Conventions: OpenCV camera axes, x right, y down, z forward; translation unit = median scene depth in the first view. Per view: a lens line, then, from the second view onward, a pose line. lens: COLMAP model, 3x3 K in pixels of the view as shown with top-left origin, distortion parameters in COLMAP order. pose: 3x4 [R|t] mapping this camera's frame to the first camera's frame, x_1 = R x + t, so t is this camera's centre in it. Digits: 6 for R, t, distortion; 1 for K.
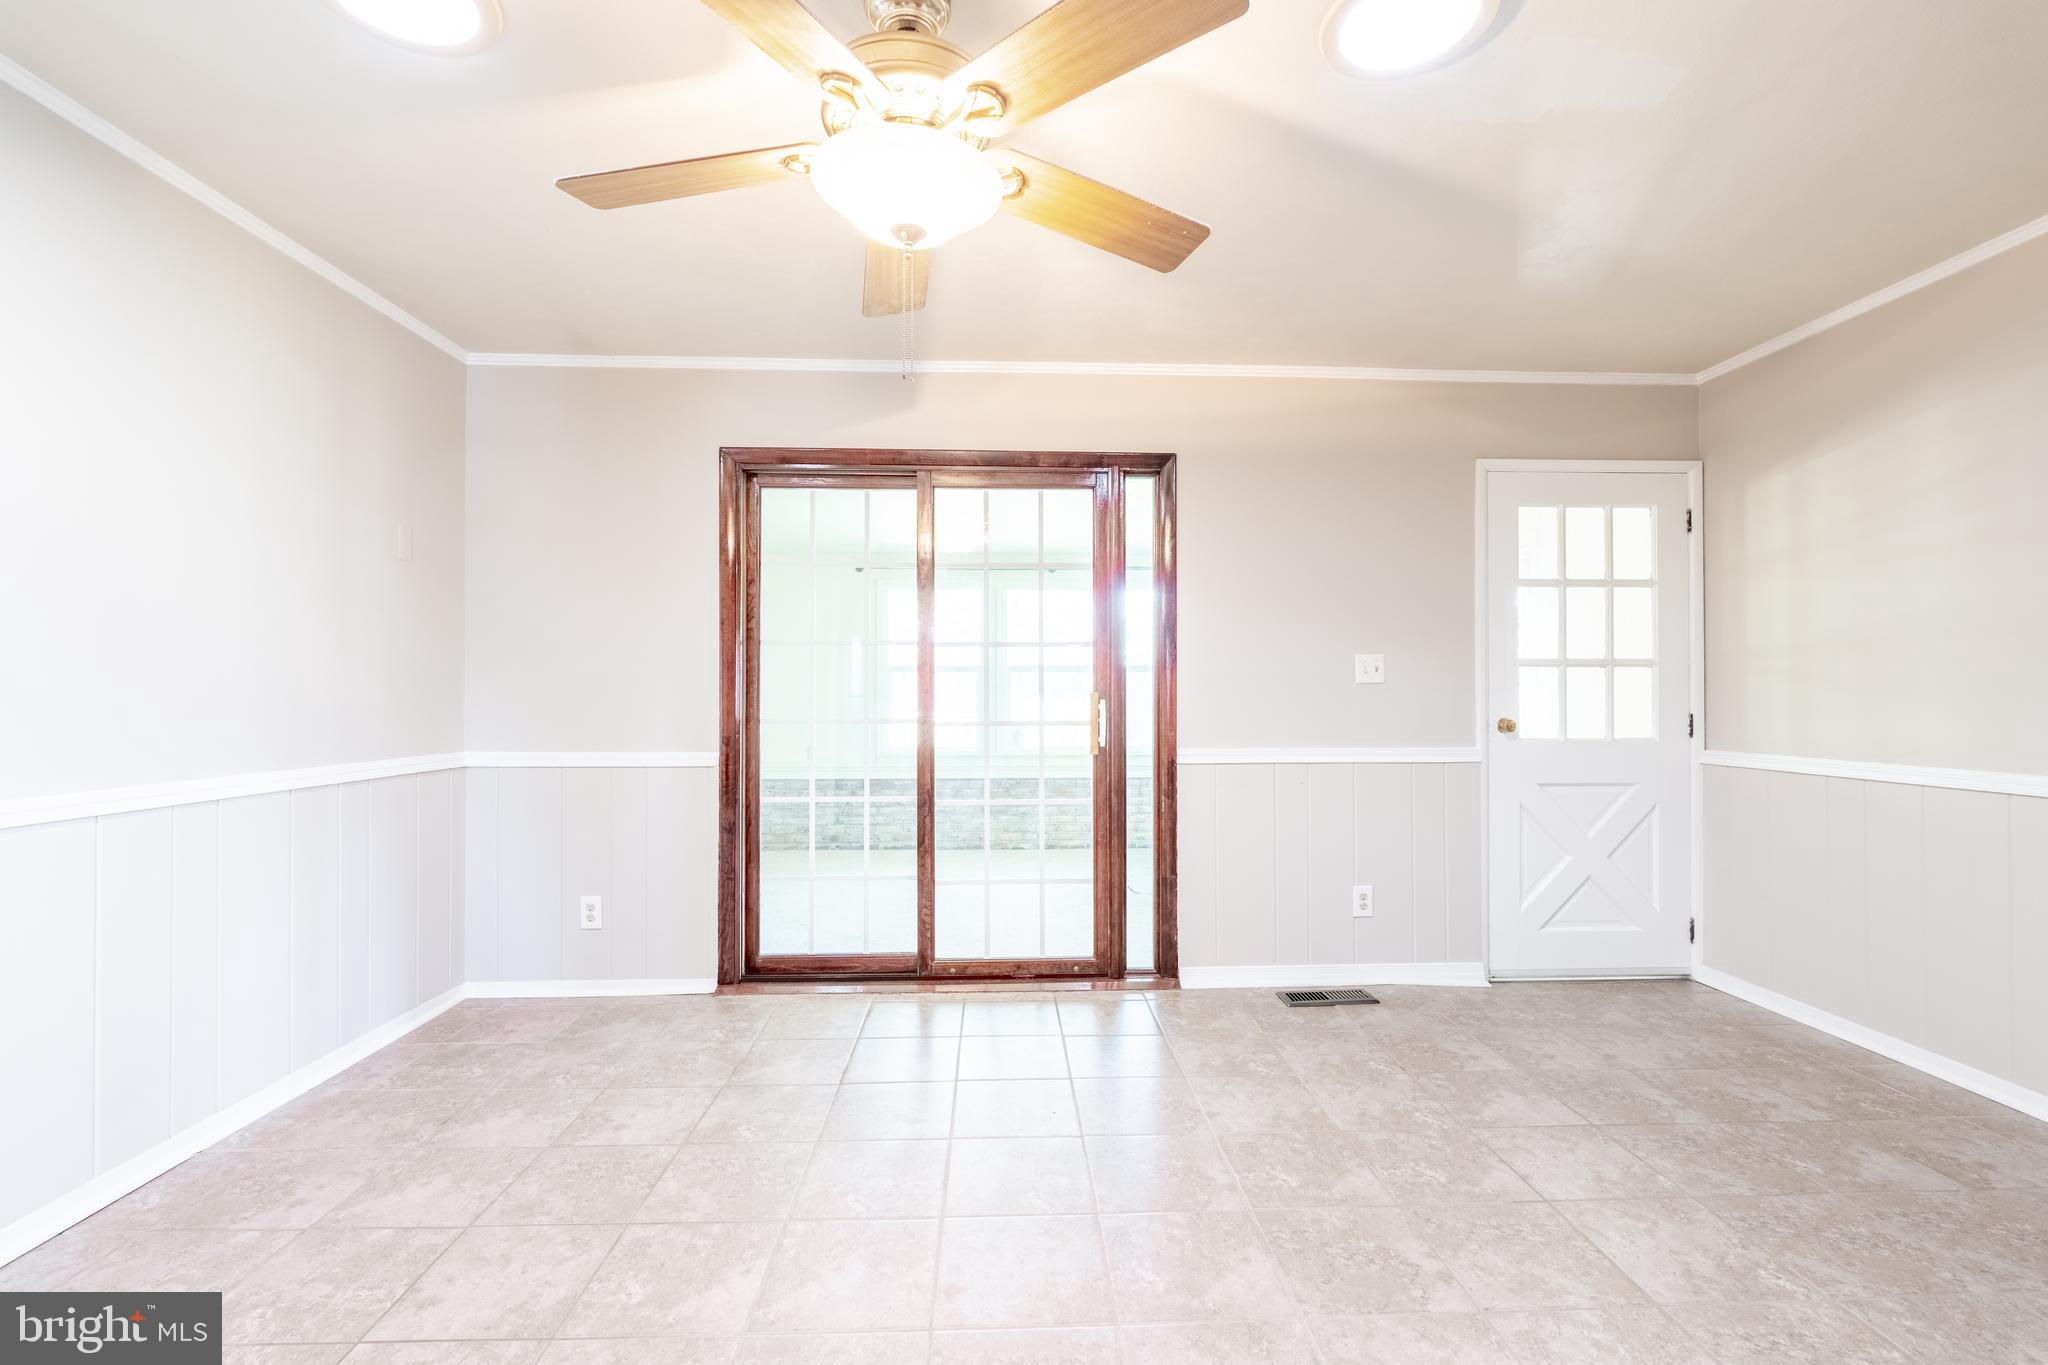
lens RADIAL K [[898.4, 0, 1028.7], [0, 898.4, 687.4], [0, 0, 1]] dist [-0.006006, 0.002330]
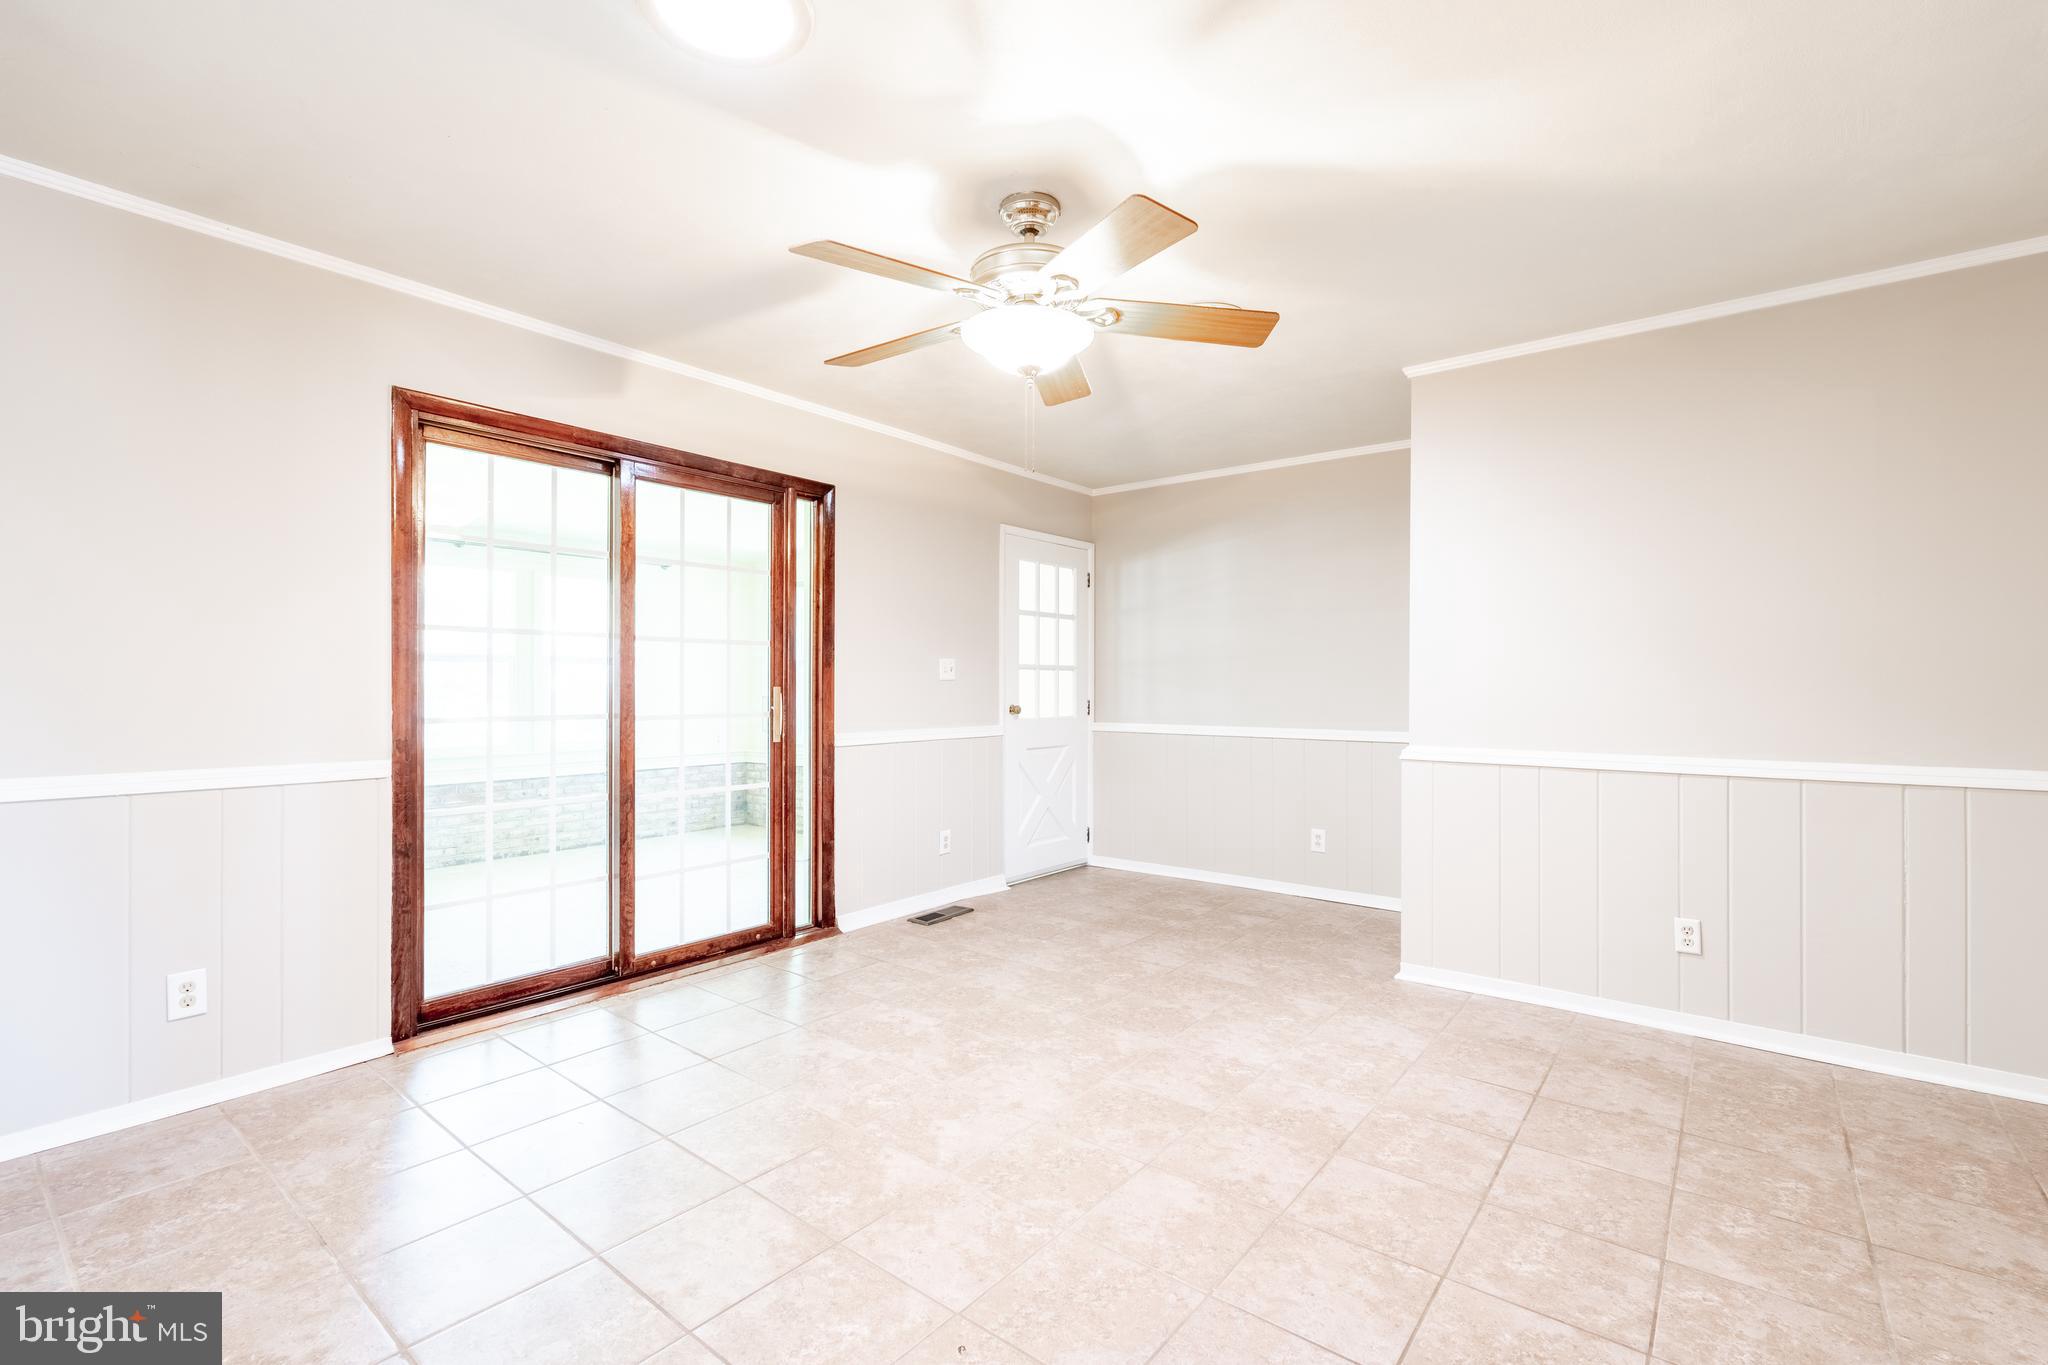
lens RADIAL K [[898.4, 0, 1041.7], [0, 898.4, 685.5], [0, 0, 1]] dist [-0.006006, 0.002330]
pose [[0.648484, 0.001939, 0.761226, -0.562621], [-0.008520, 0.999953, 0.004710, -0.003827], [-0.761181, -0.009540, 0.648469, 0.019450]]
